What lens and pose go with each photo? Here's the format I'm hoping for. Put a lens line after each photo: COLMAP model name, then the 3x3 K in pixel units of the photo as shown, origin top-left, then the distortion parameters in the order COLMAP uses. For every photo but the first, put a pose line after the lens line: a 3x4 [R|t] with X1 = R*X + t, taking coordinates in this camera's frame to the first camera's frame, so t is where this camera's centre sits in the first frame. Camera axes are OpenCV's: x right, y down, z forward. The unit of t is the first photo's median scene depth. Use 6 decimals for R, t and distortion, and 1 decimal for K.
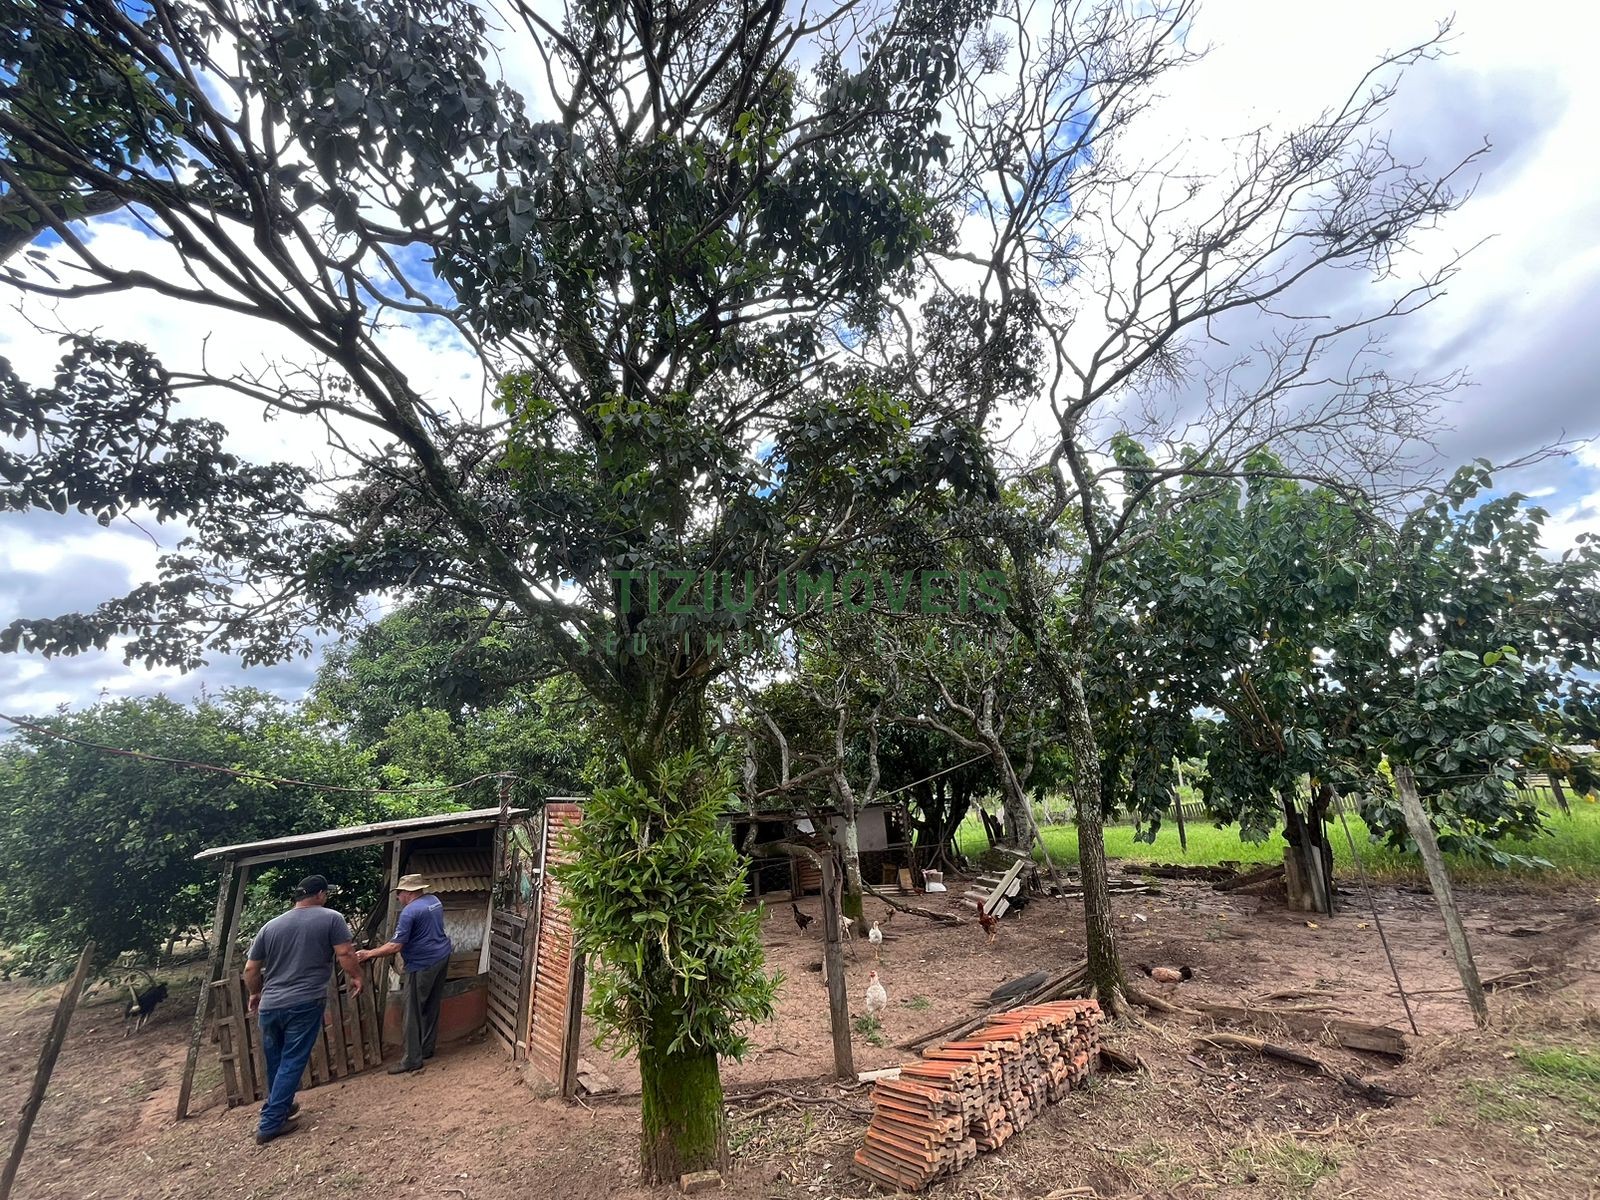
lens RADIAL K [[652.6, 0, 795.0], [0, 652.6, 594.8], [0, 0, 1]] dist [-0.002257, -0.000639]
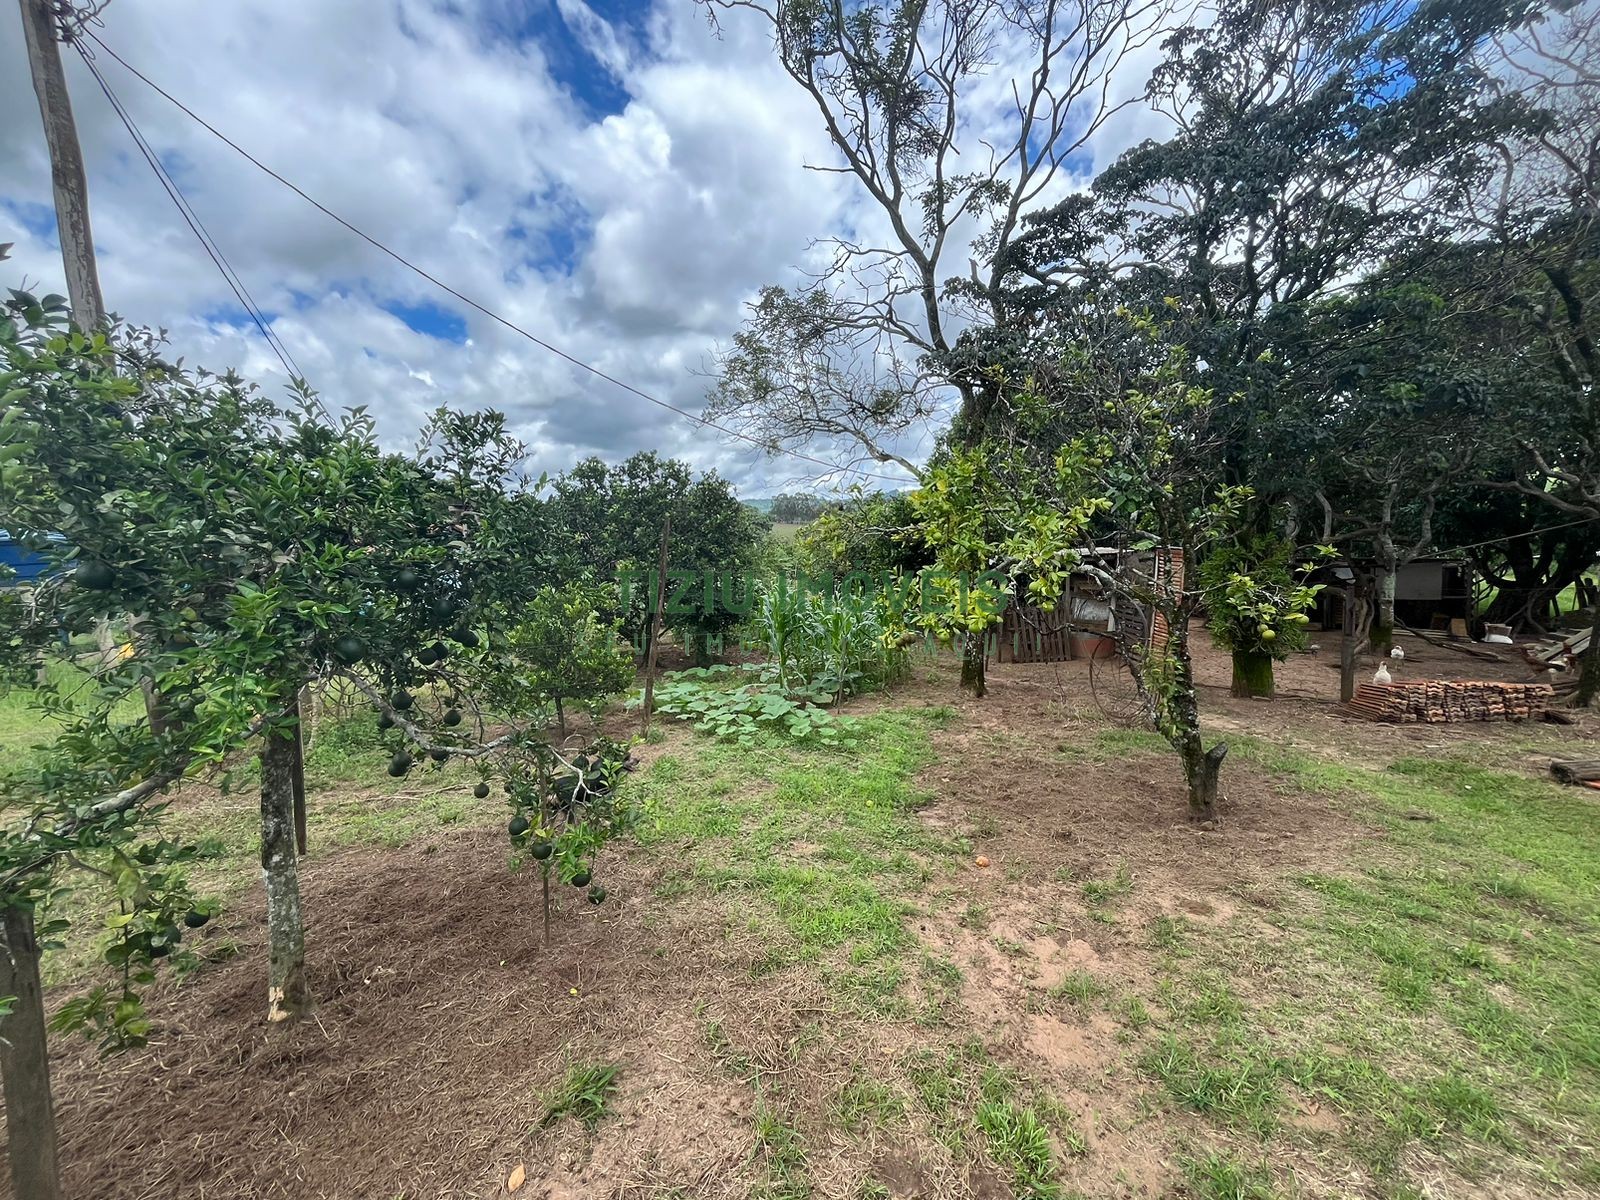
lens RADIAL K [[652.6, 0, 795.0], [0, 652.6, 594.8], [0, 0, 1]] dist [-0.002257, -0.000639]
pose [[0.764412, 0.098933, -0.637092, 0.006933], [0.155689, 0.930588, 0.331312, -0.096658], [0.625648, -0.352447, 0.695950, -0.283186]]
